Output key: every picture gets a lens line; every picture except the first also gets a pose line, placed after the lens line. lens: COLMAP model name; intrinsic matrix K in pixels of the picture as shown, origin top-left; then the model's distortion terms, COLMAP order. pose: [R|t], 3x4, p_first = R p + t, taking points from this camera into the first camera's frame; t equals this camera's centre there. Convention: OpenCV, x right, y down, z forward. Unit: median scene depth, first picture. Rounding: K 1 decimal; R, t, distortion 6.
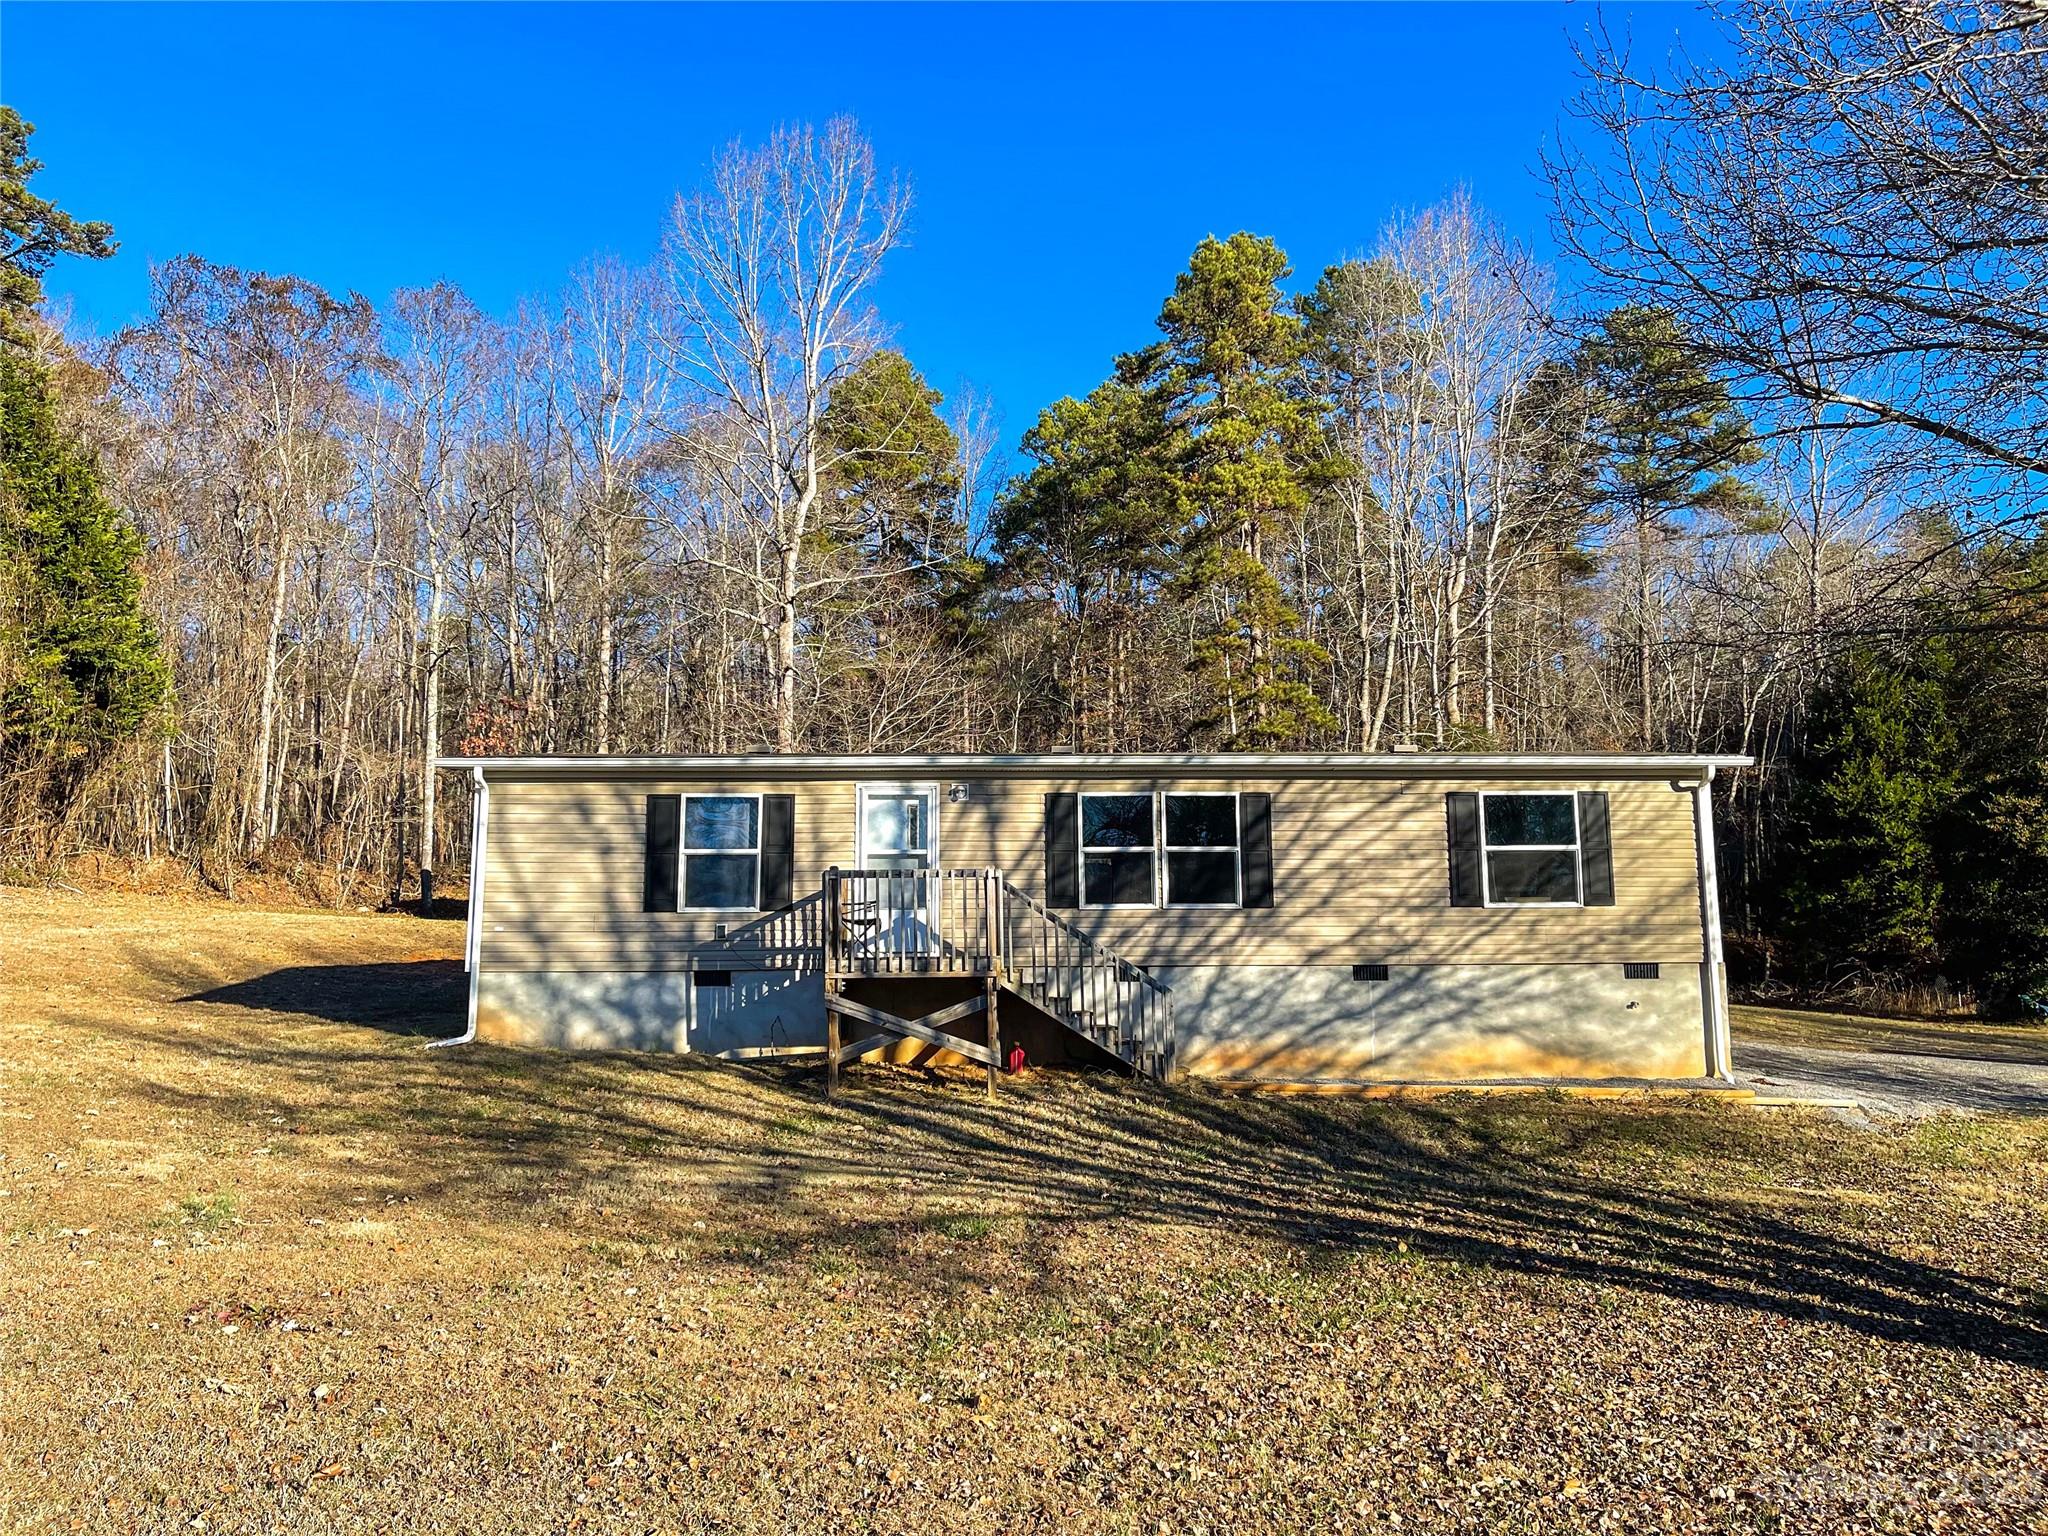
lens RADIAL K [[1505.4, 0, 1025.3], [0, 1505.4, 765.4], [0, 0, 1]] dist [0.075151, -0.031027]
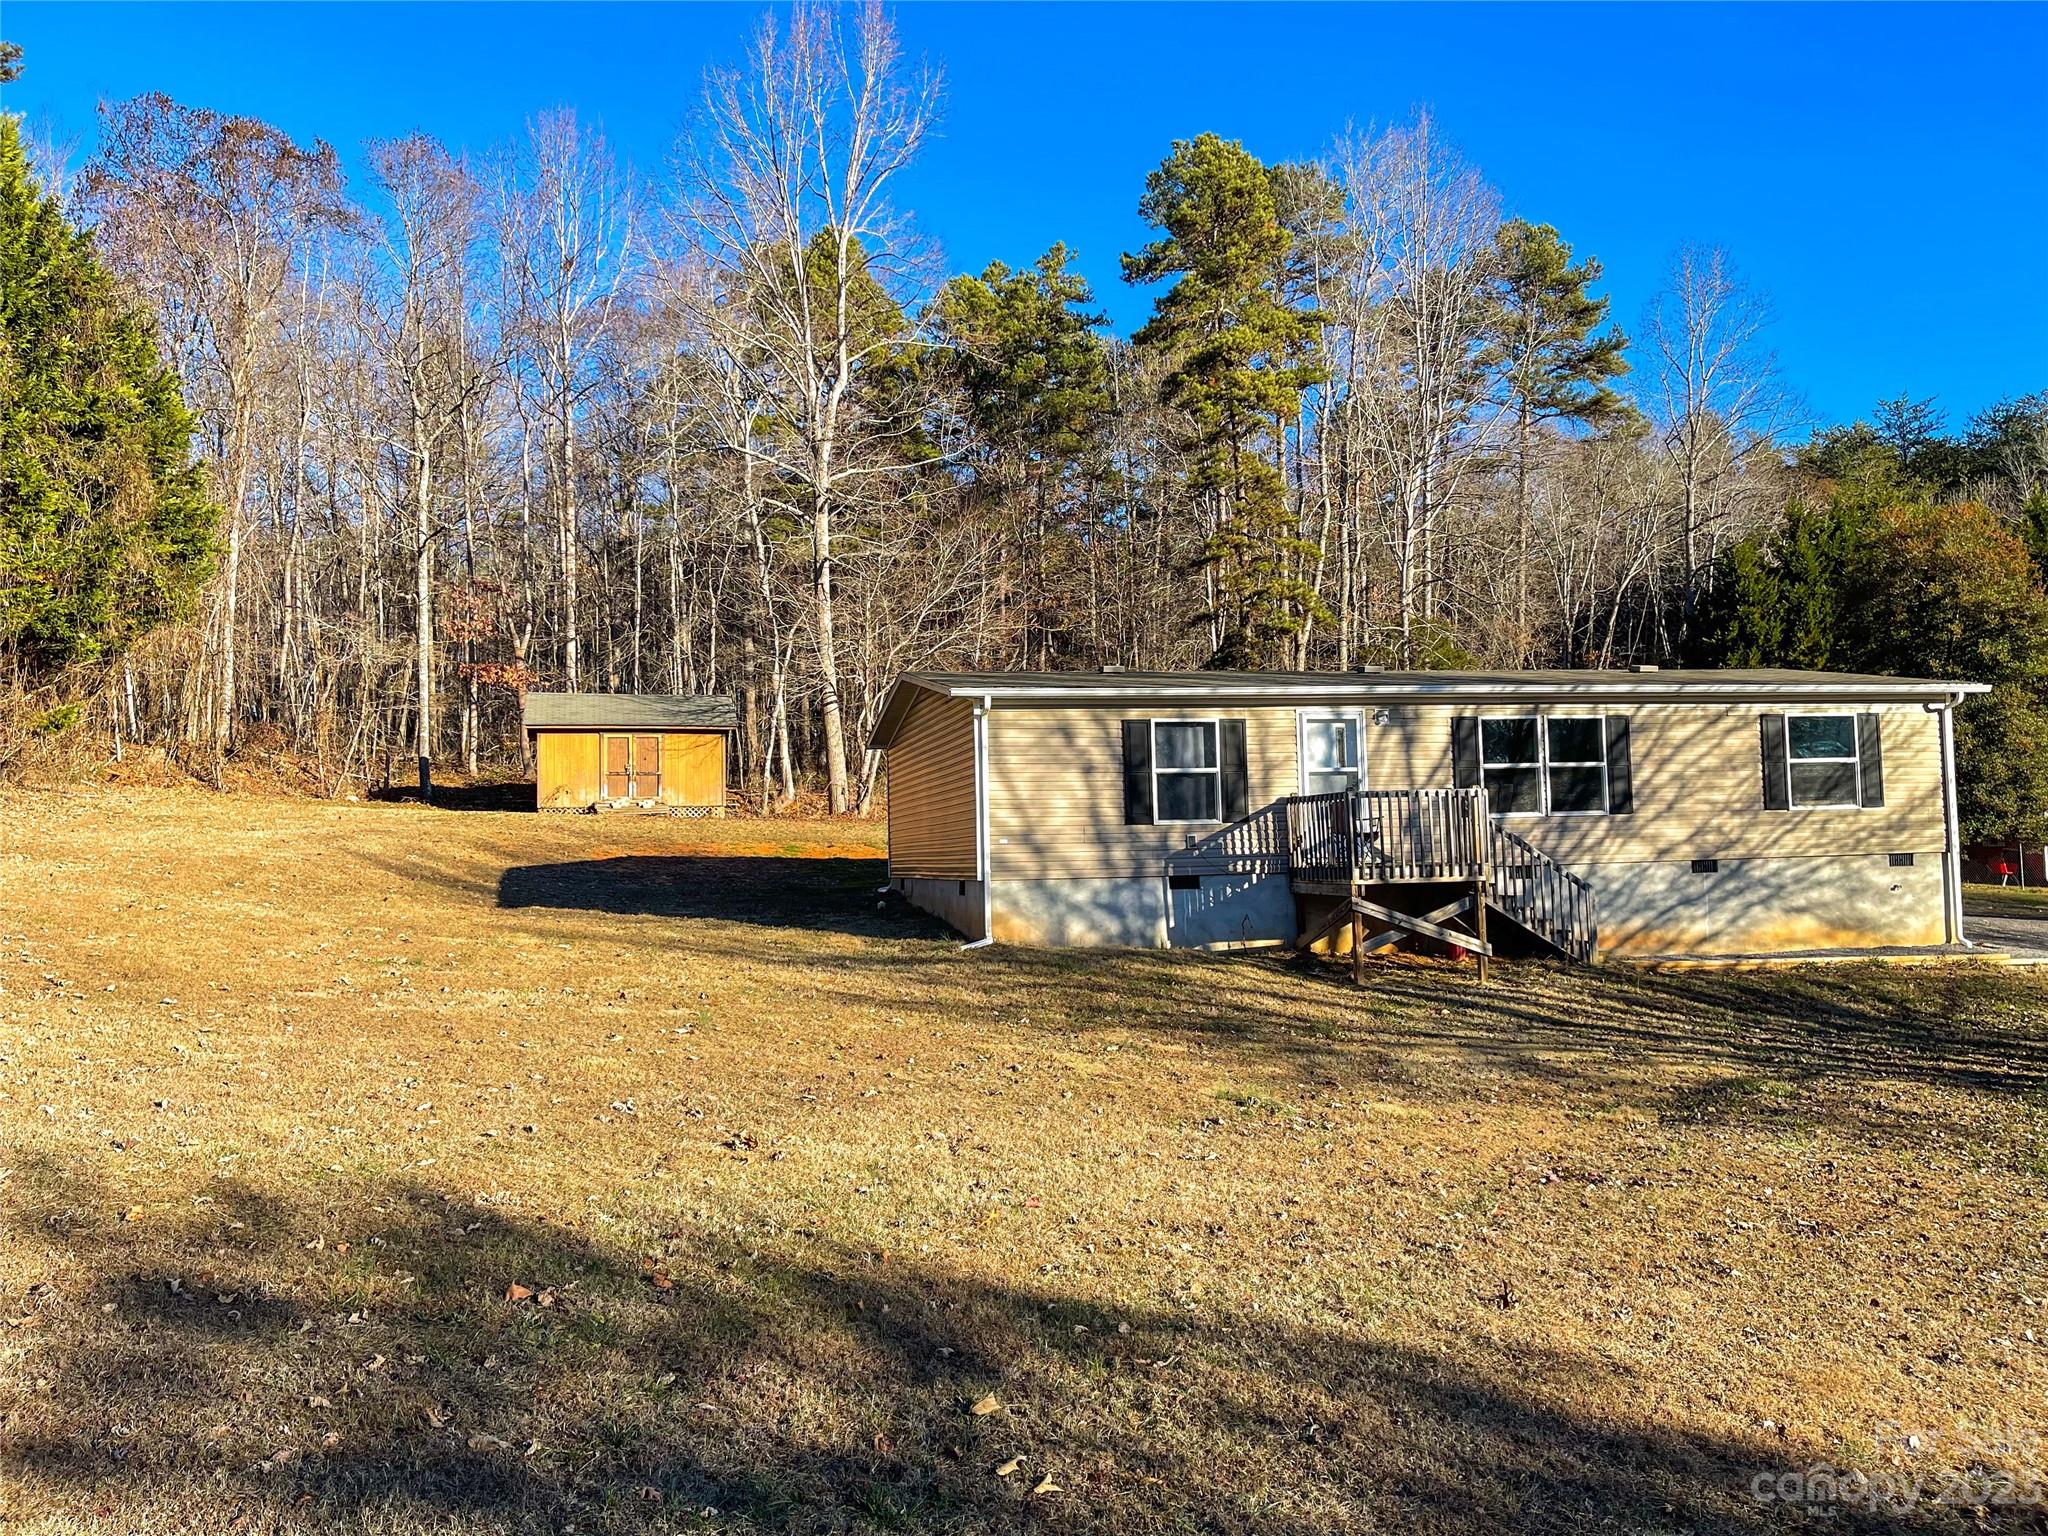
lens RADIAL K [[1505.4, 0, 1013.2], [0, 1505.4, 759.5], [0, 0, 1]] dist [0.075151, -0.031027]
pose [[0.982652, -0.007519, 0.185305, -0.531225], [-0.008854, 0.996136, 0.087372, -0.047258], [-0.185246, -0.087497, 0.978789, -0.072053]]
